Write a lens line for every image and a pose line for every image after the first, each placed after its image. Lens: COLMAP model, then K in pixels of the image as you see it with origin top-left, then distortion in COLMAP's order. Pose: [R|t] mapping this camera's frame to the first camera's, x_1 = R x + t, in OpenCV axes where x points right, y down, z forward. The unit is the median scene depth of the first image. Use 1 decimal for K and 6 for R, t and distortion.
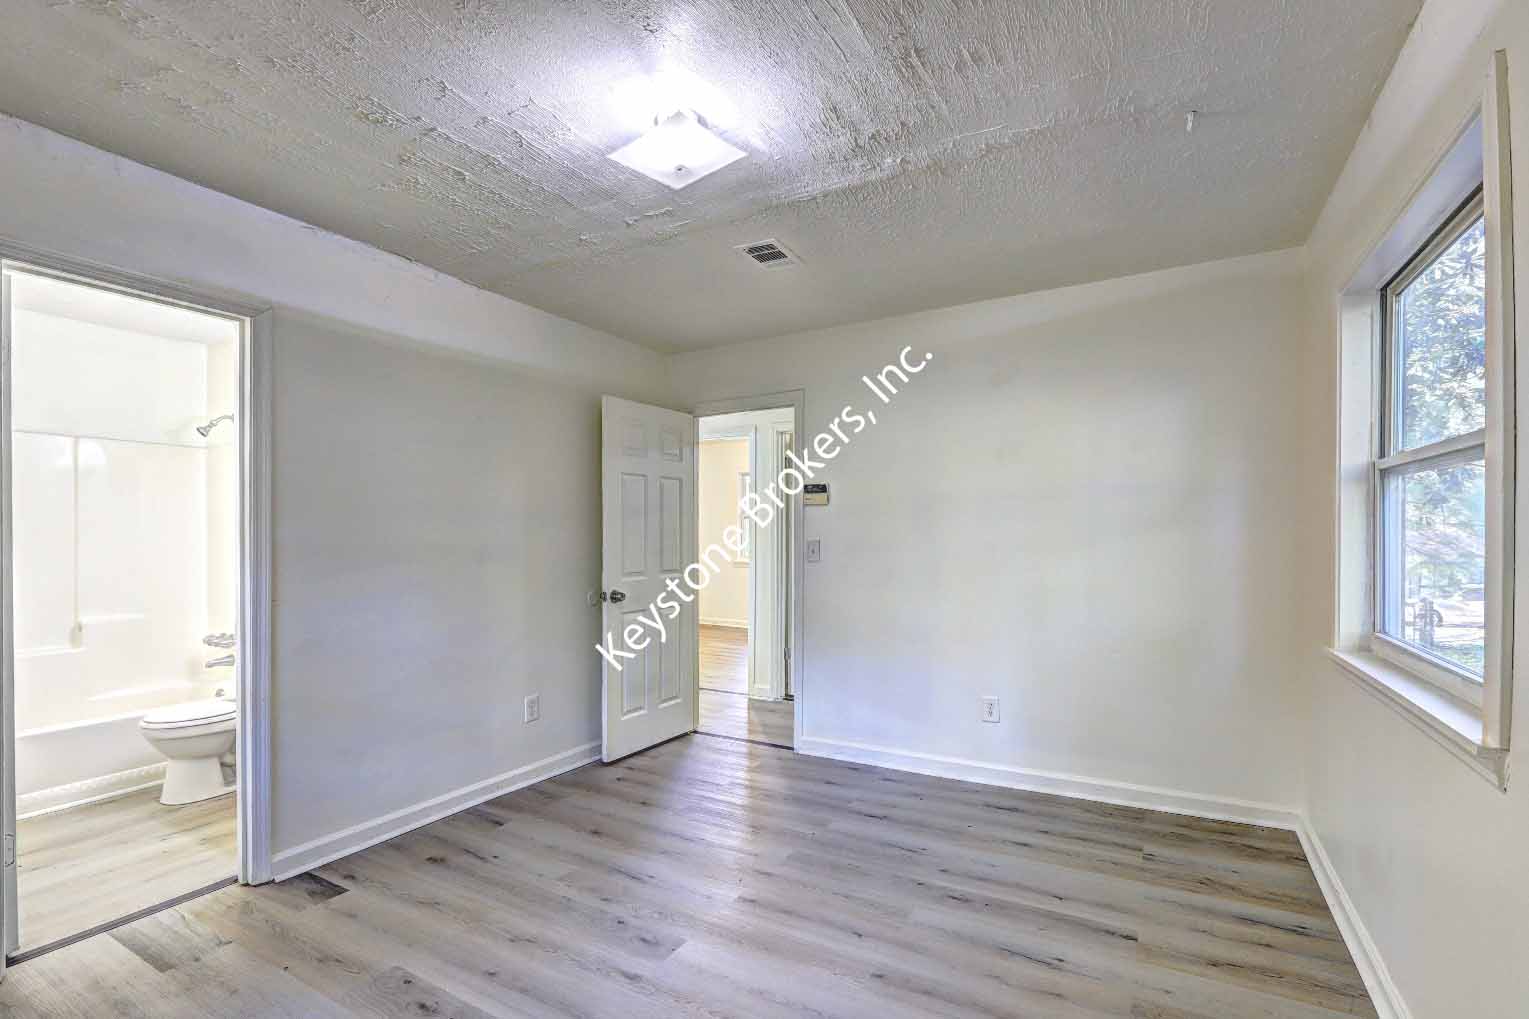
lens RADIAL K [[688.2, 0, 764.8], [0, 688.2, 540.0], [0, 0, 1]] dist [-0.001248, -0.000155]
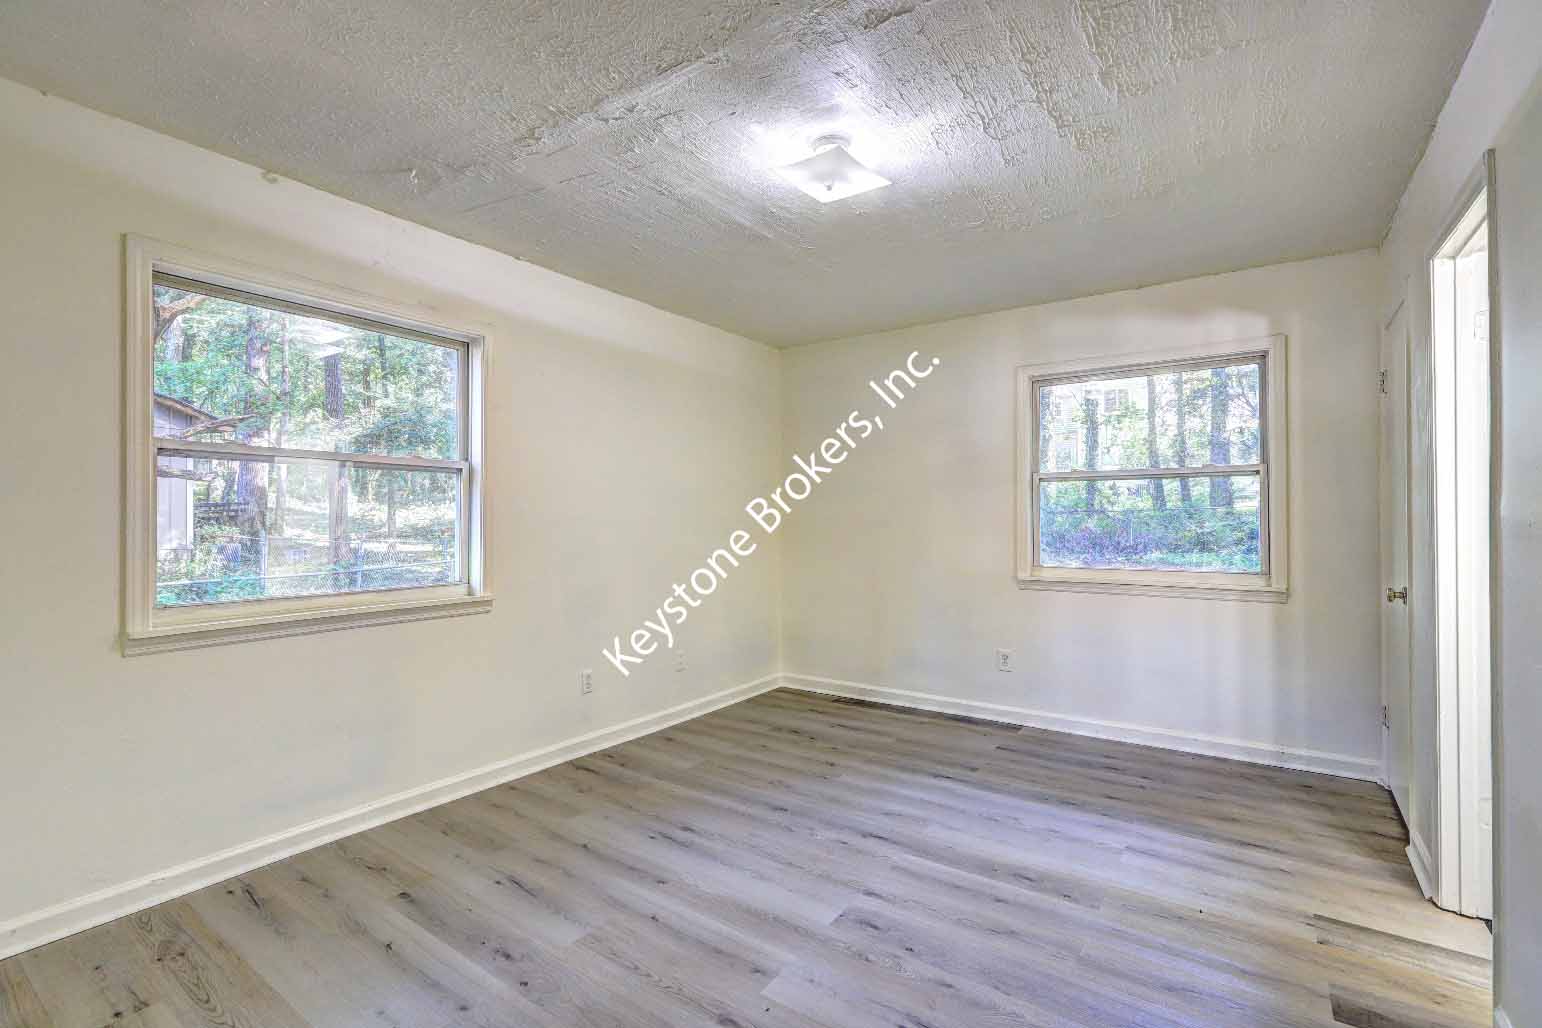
lens RADIAL K [[694.1, 0, 769.2], [0, 694.1, 517.0], [0, 0, 1]] dist [-0.001248, -0.000155]
pose [[-0.995849, 0.006392, 0.090791, -0.110297], [0.006250, 0.999979, -0.001853, 0.006099], [-0.090801, -0.001278, -0.995868, 1.809404]]
